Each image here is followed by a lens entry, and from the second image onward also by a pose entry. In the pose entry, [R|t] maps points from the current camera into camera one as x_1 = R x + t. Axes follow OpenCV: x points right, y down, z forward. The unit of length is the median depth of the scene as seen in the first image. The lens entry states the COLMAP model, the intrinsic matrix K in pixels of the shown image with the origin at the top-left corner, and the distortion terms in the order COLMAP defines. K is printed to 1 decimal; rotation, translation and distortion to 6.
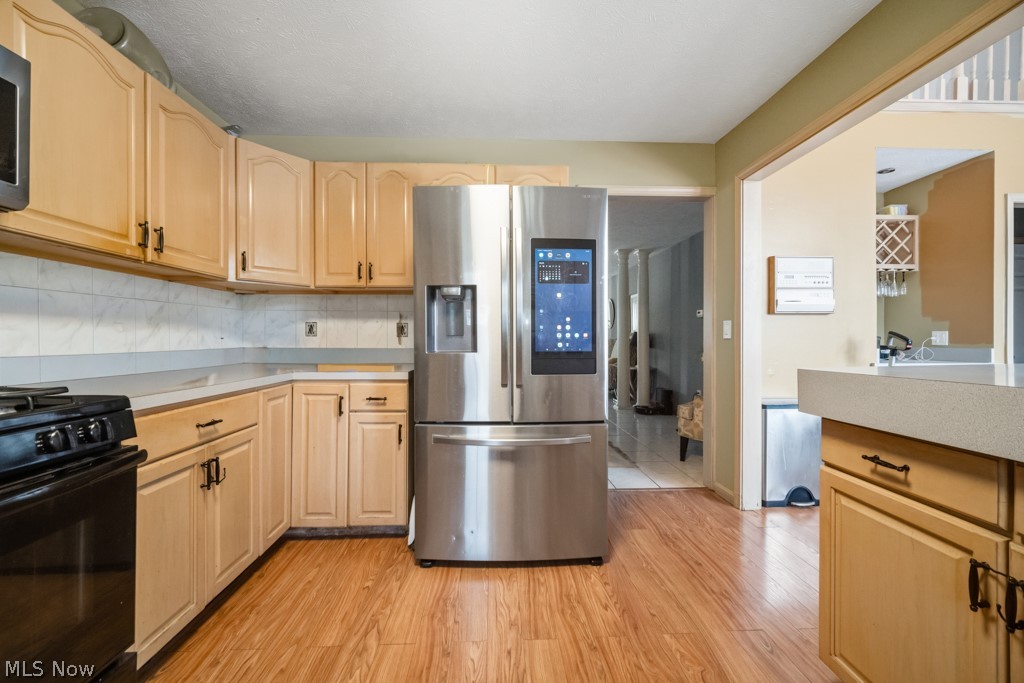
lens RADIAL K [[405.3, 0, 512.6], [0, 405.3, 338.6], [0, 0, 1]] dist [-0.001122, 0.000039]
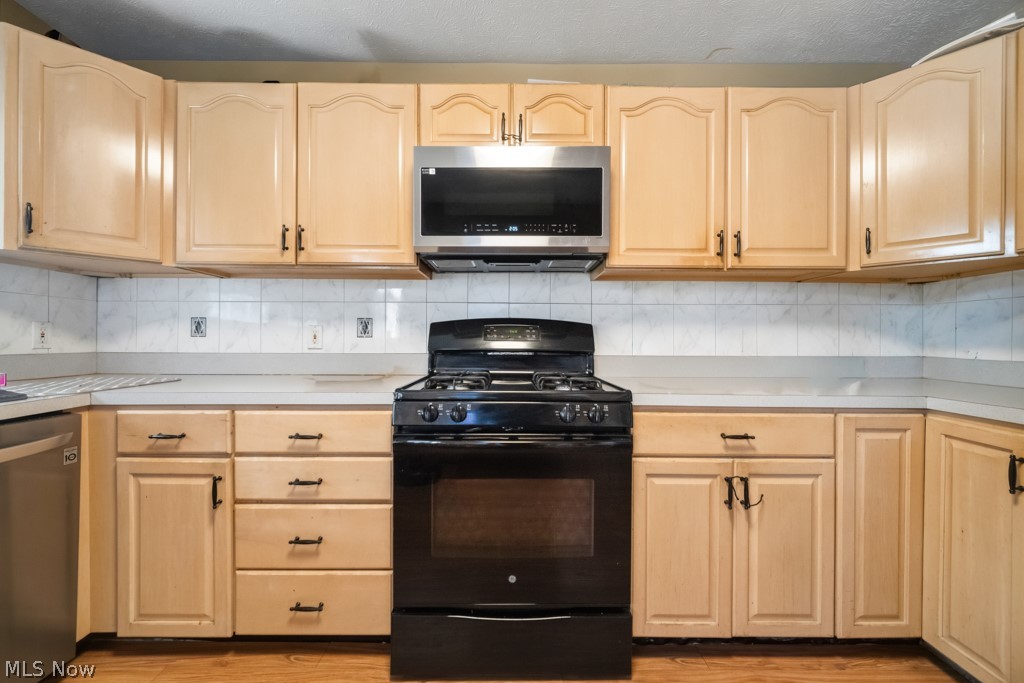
lens RADIAL K [[401.9, 0, 508.3], [0, 401.9, 340.3], [0, 0, 1]] dist [-0.000919, 0.000059]
pose [[-0.043762, -0.000382, -0.999042, 0.152129], [-0.008334, 0.999965, -0.000017, -0.000621], [0.999007, 0.008325, -0.043763, 0.484799]]
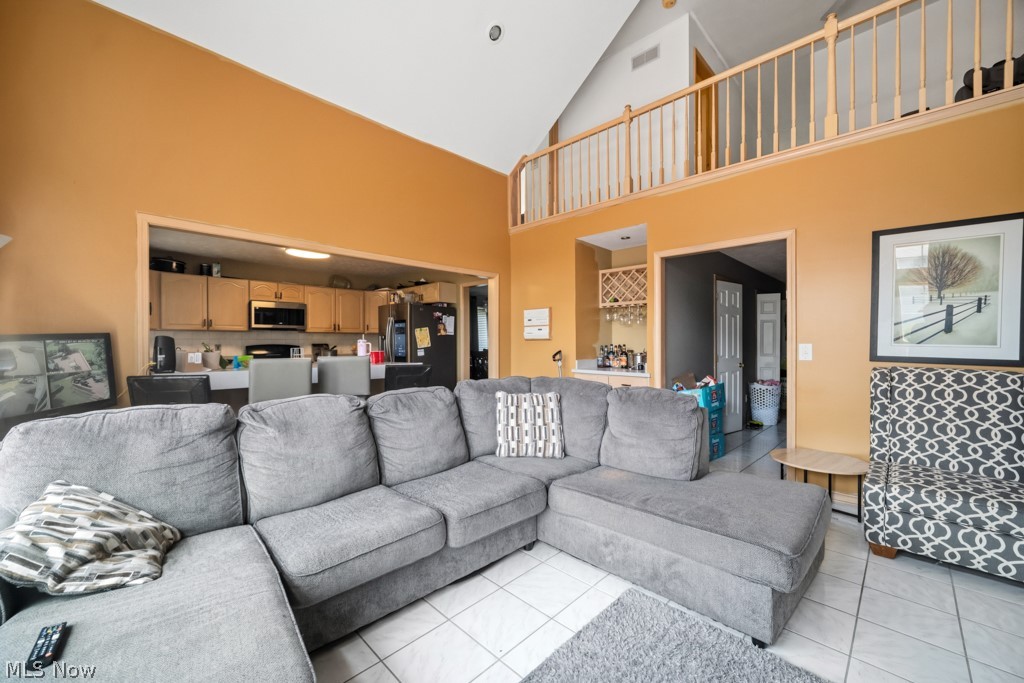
lens RADIAL K [[403.9, 0, 511.7], [0, 403.9, 343.0], [0, 0, 1]] dist [-0.001039, 0.000288]
pose [[0.680945, 0.000925, -0.732334, 3.471437], [-0.002137, 0.999997, -0.000723, -0.083388], [0.732331, 0.002057, 0.680945, -0.550248]]
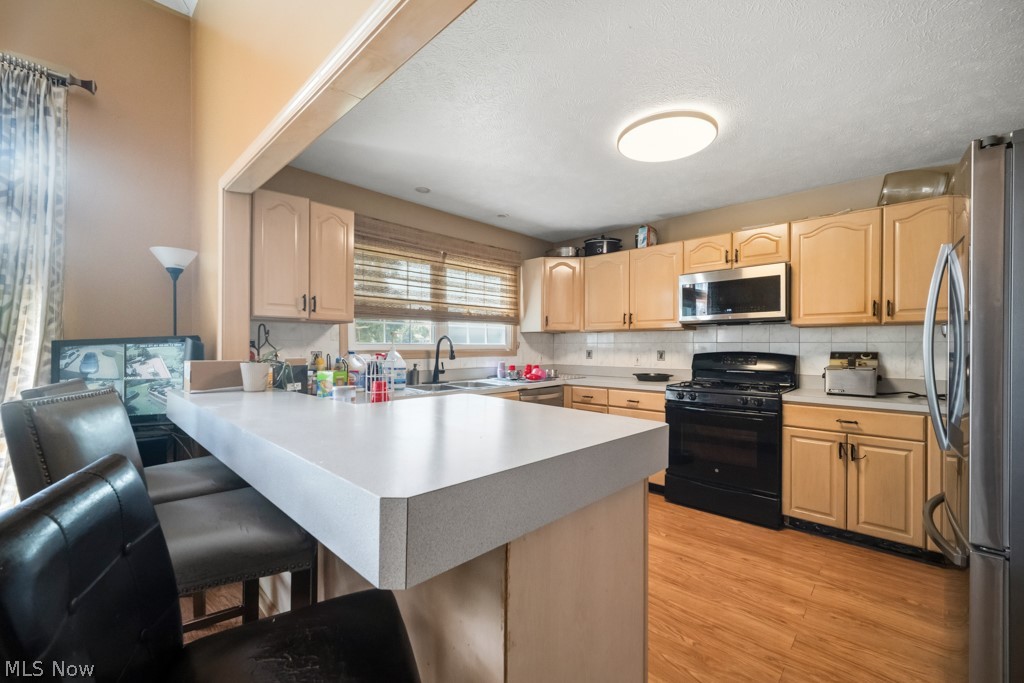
lens RADIAL K [[411.5, 0, 508.6], [0, 411.5, 346.3], [0, 0, 1]] dist [-0.001739, 0.000157]
pose [[-0.723601, -0.001956, -0.690215, 1.330967], [-0.004908, 0.999985, 0.002311, -0.093179], [0.690201, 0.005060, -0.723600, 1.156913]]
